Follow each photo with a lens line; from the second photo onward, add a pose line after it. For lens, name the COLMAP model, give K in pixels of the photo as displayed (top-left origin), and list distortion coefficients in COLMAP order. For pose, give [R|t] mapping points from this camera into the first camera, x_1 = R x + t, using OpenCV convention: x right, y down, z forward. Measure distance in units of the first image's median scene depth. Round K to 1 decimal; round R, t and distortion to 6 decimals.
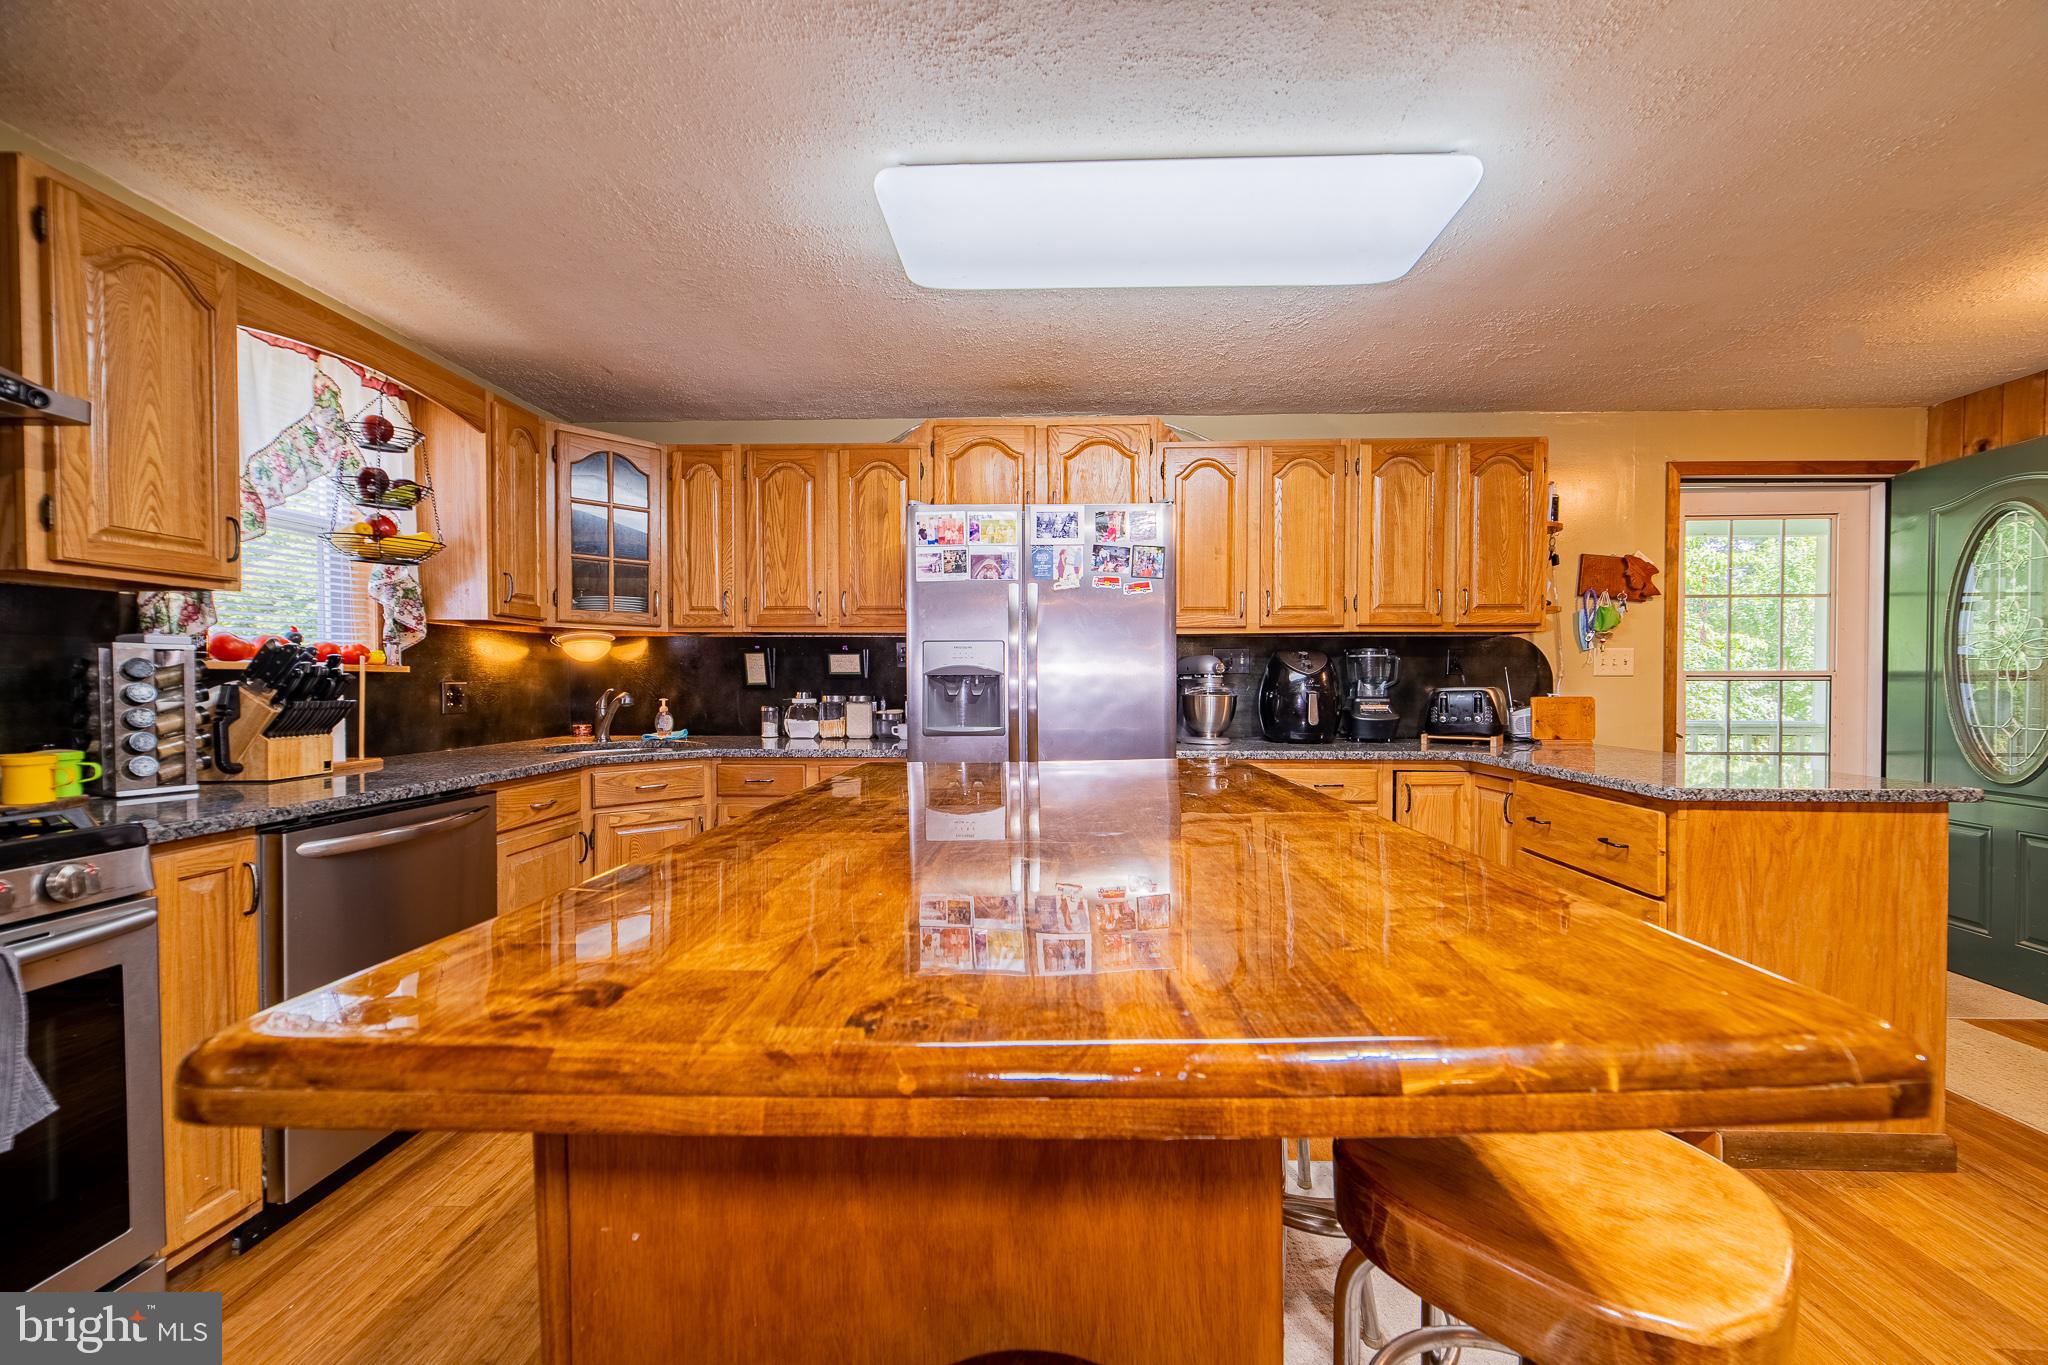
lens RADIAL K [[783.4, 0, 1030.8], [0, 783.4, 694.0], [0, 0, 1]] dist [0.001351, 0.000567]
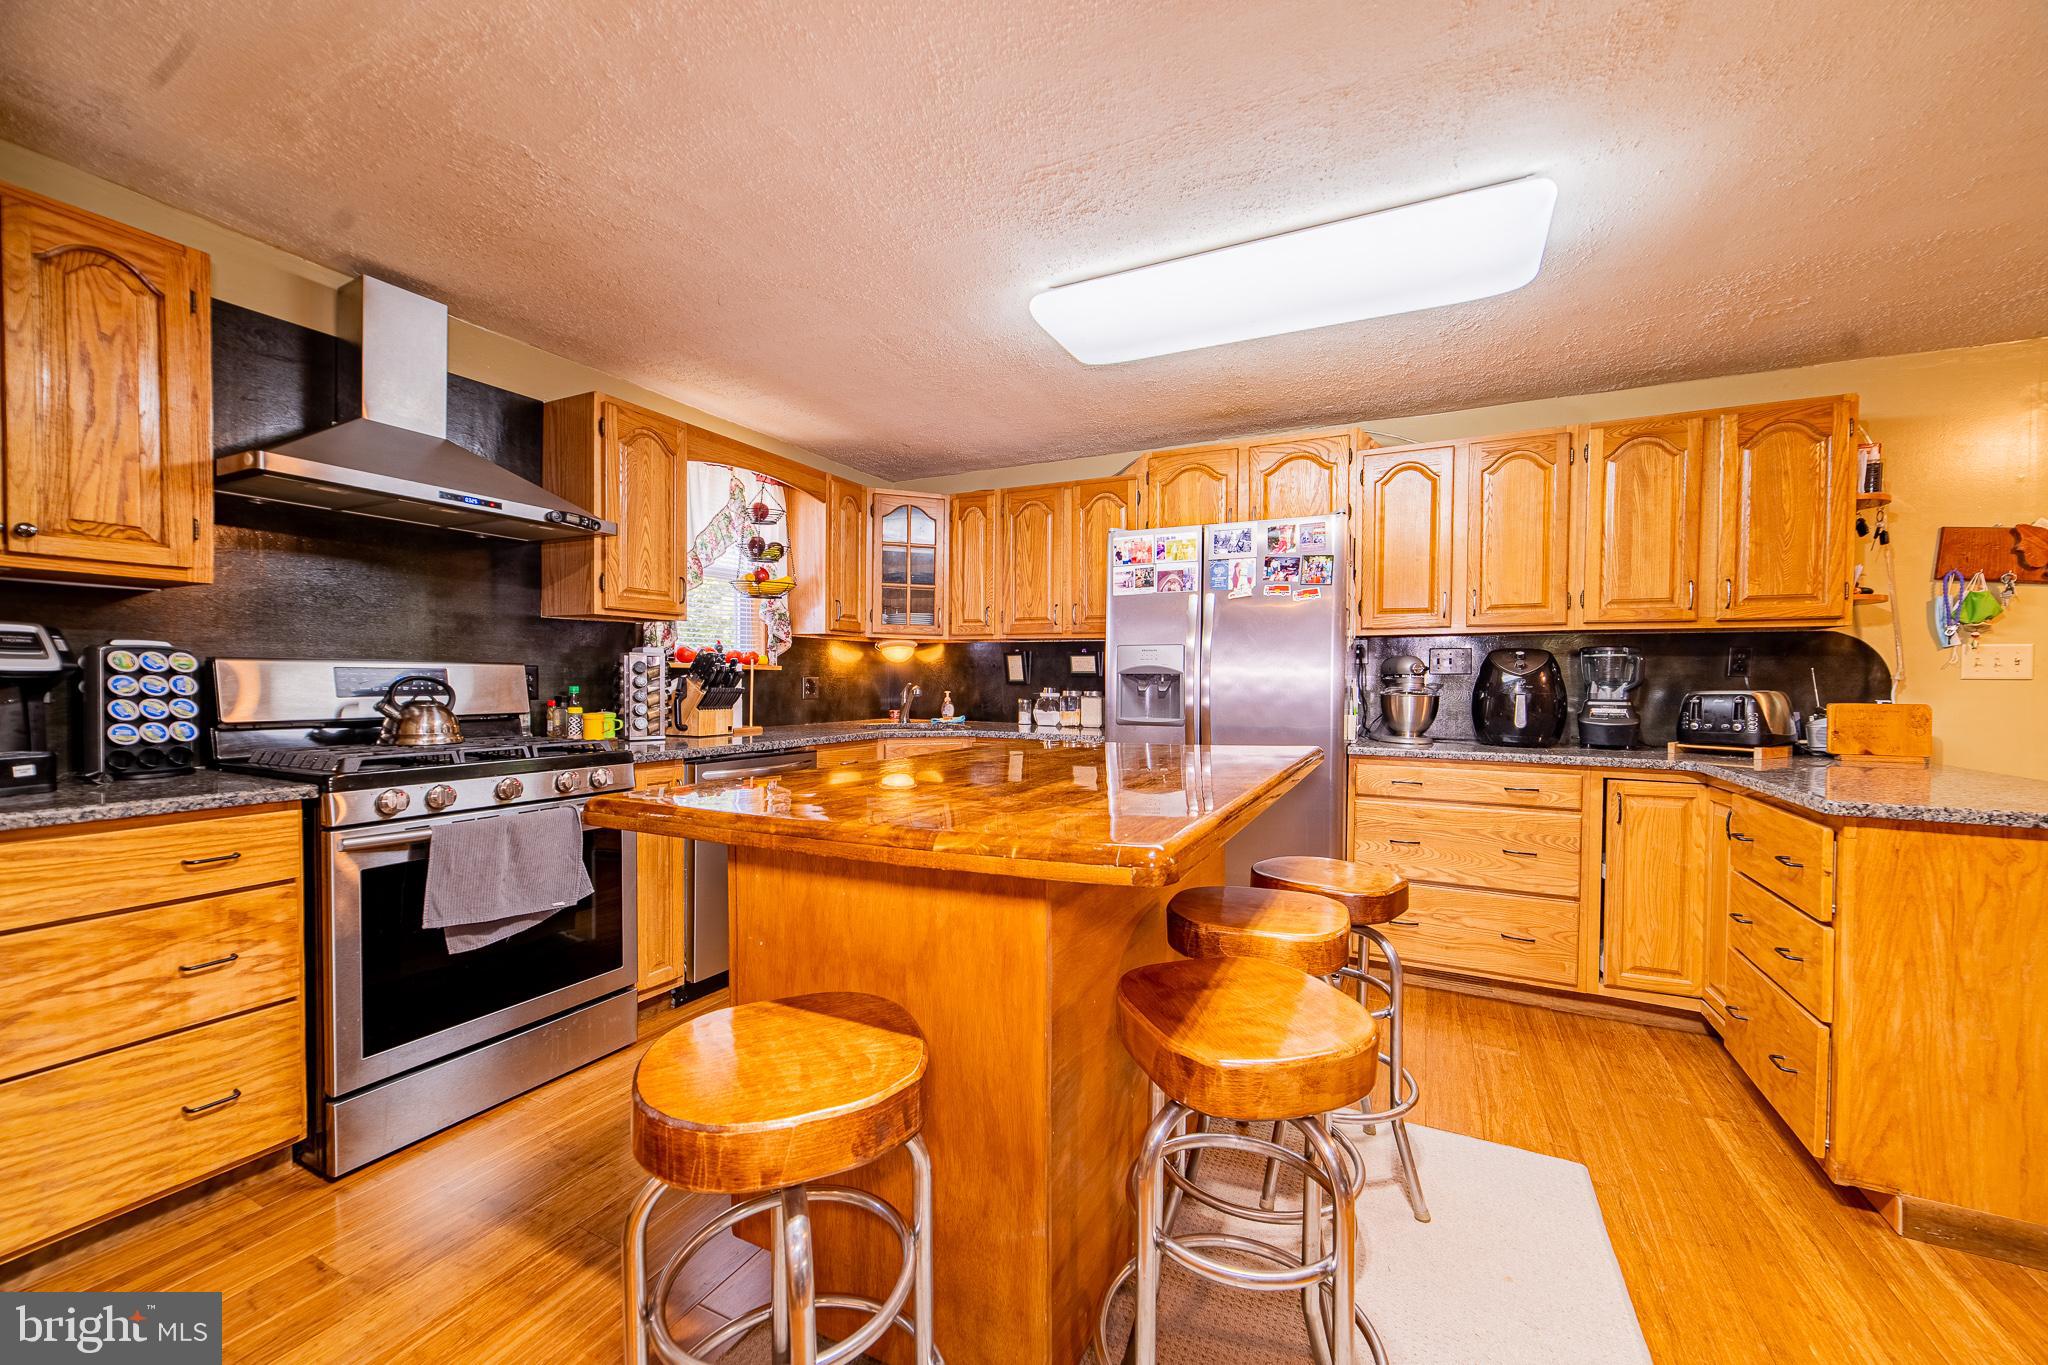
lens RADIAL K [[784.1, 0, 1034.6], [0, 784.1, 694.1], [0, 0, 1]] dist [-0.000702, 0.000285]
pose [[0.910995, 0.015612, -0.412121, 0.241121], [-0.015432, 0.999874, 0.003765, 0.004351], [0.412128, 0.002930, 0.911121, -0.142261]]
